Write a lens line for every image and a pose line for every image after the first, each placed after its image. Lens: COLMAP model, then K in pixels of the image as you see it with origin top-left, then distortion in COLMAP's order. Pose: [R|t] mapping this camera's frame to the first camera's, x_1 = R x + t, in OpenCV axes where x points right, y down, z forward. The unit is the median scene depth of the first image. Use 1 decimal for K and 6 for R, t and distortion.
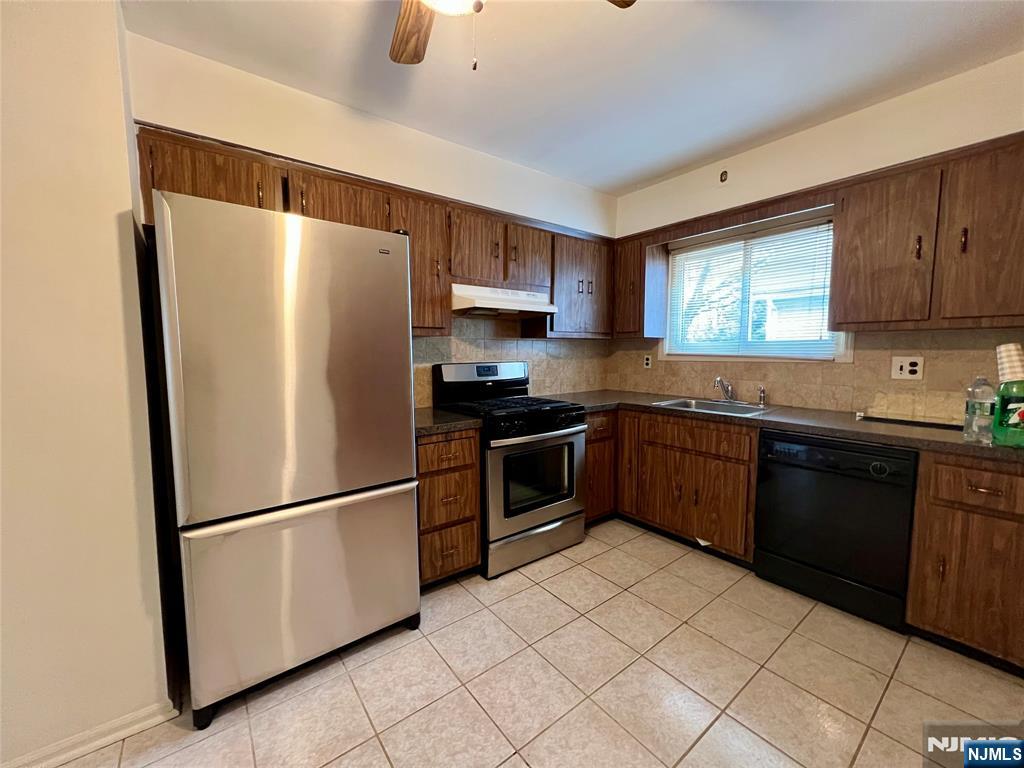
lens RADIAL K [[407.7, 0, 511.8], [0, 407.7, 384.6], [0, 0, 1]] dist [-0.001390, 0.000183]
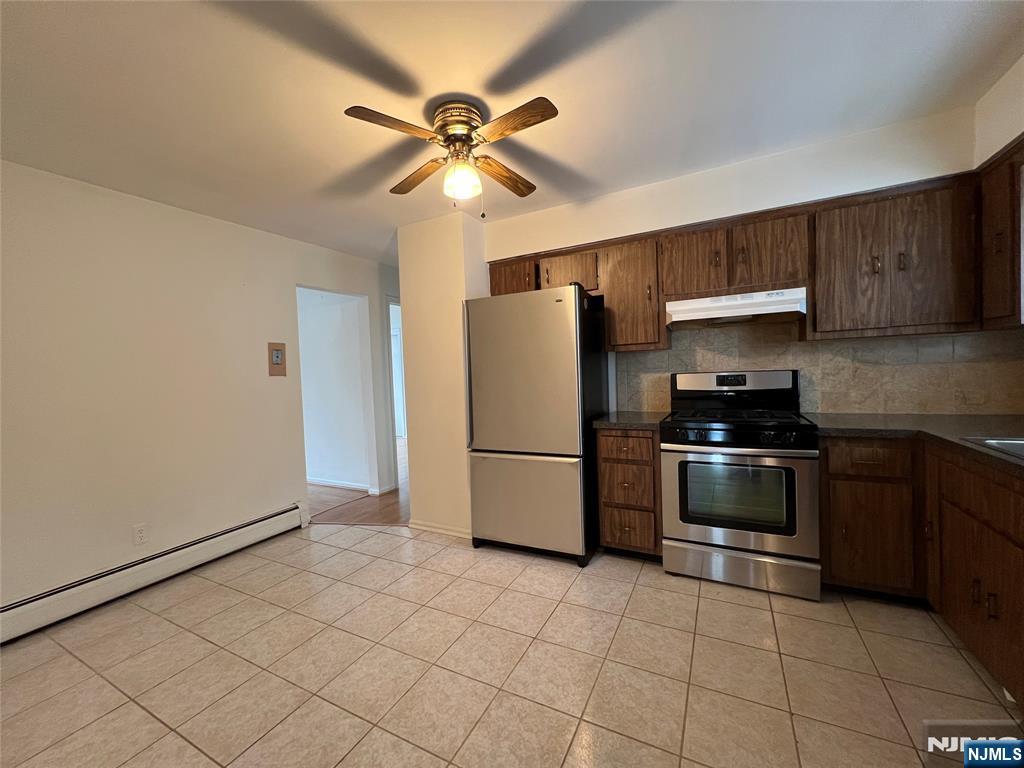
lens RADIAL K [[407.7, 0, 510.8], [0, 407.7, 382.4], [0, 0, 1]] dist [-0.001390, 0.000183]
pose [[0.416432, 0.015558, -0.909034, 0.685457], [-0.038196, 0.999270, -0.000395, -0.009250], [0.908364, 0.034886, 0.416722, 0.145292]]
